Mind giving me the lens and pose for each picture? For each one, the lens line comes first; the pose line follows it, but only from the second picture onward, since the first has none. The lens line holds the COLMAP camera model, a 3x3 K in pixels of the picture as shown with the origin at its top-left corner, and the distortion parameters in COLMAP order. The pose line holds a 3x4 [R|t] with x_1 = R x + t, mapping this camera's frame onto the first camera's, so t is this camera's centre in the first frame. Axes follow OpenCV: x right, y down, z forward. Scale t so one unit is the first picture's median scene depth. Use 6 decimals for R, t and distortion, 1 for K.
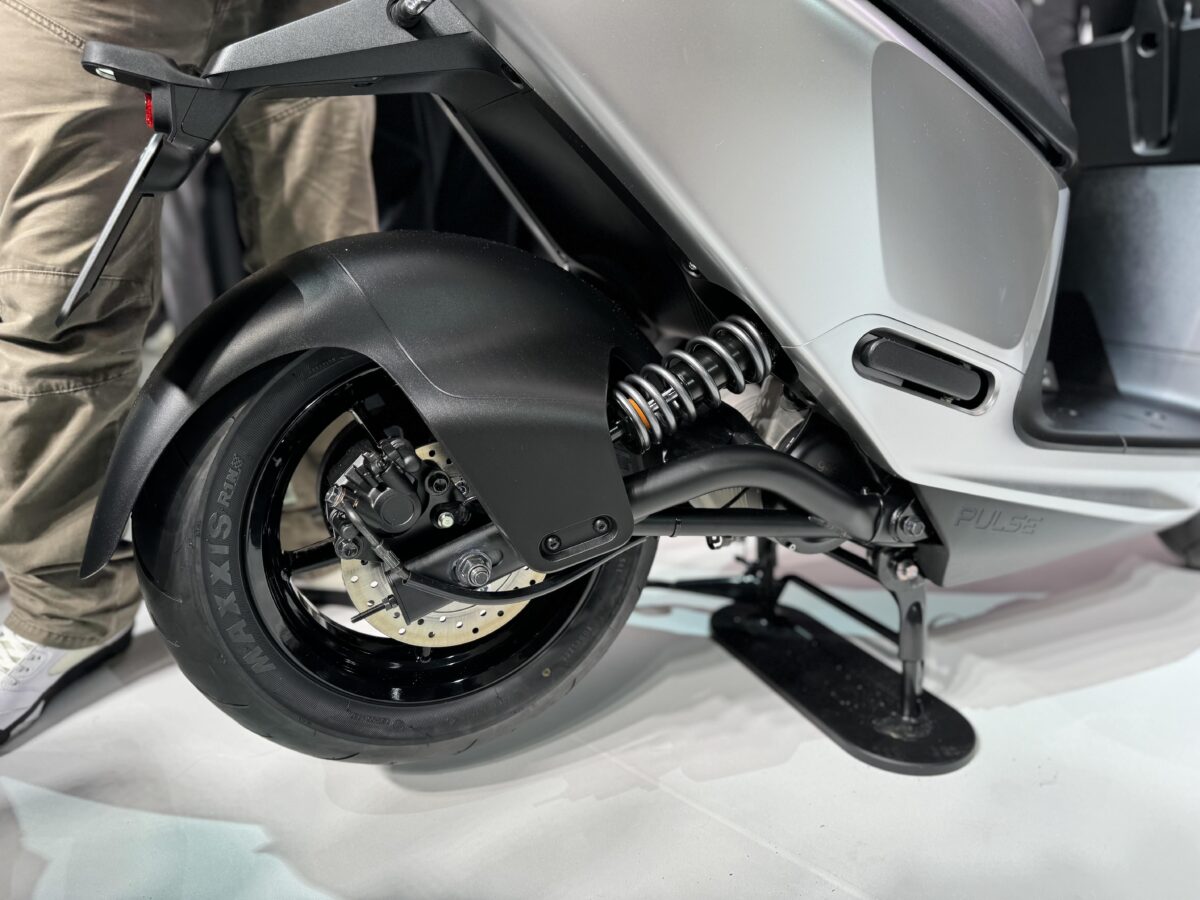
lens RADIAL K [[849.5, 0, 601.7], [0, 849.5, 449.3], [0, 0, 1]] dist [0.059203, -0.037151]
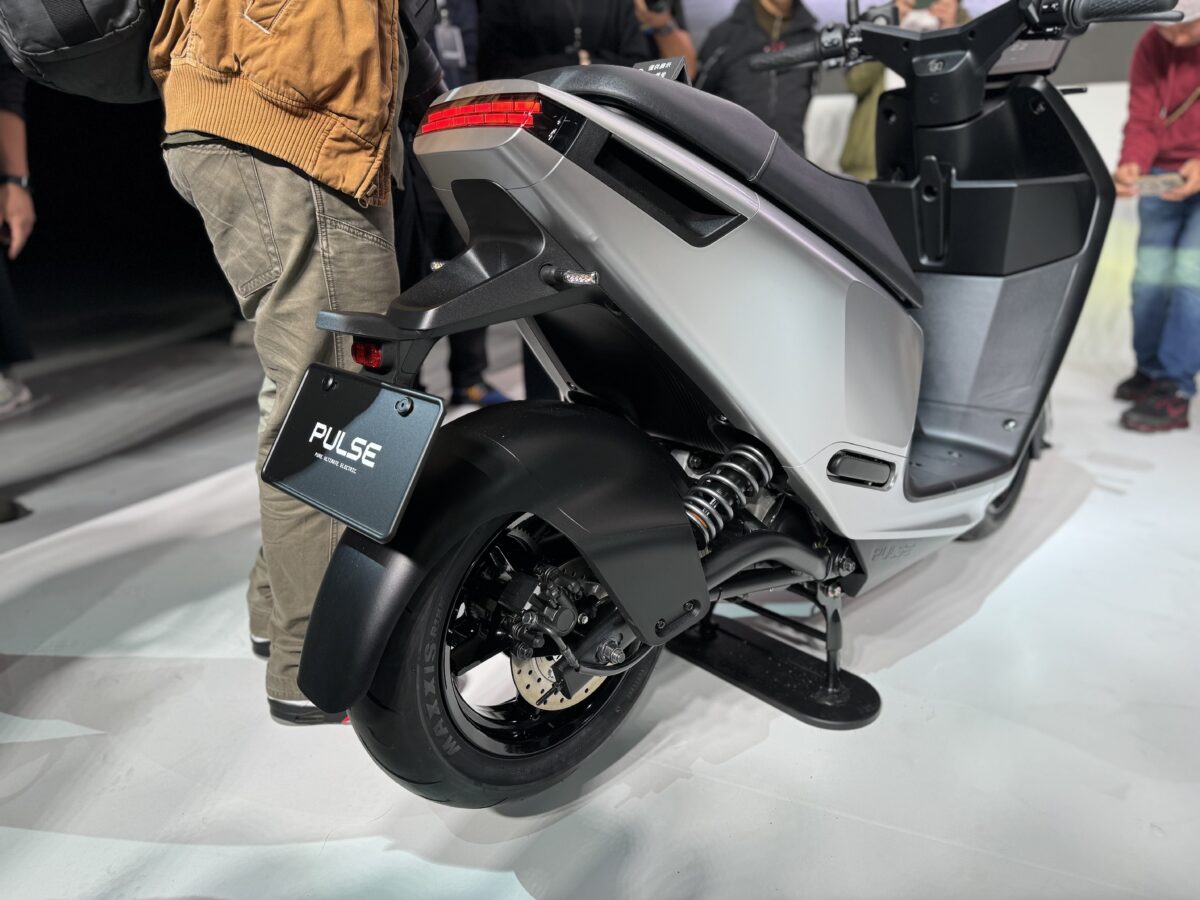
lens RADIAL K [[849.5, 0, 578.9], [0, 849.5, 449.5], [0, 0, 1]] dist [0.059203, -0.037151]
pose [[0.956309, -0.101008, 0.274356, -0.460911], [0.090224, 0.994580, 0.051679, -0.225575], [-0.278089, -0.024668, 0.960239, -0.272938]]
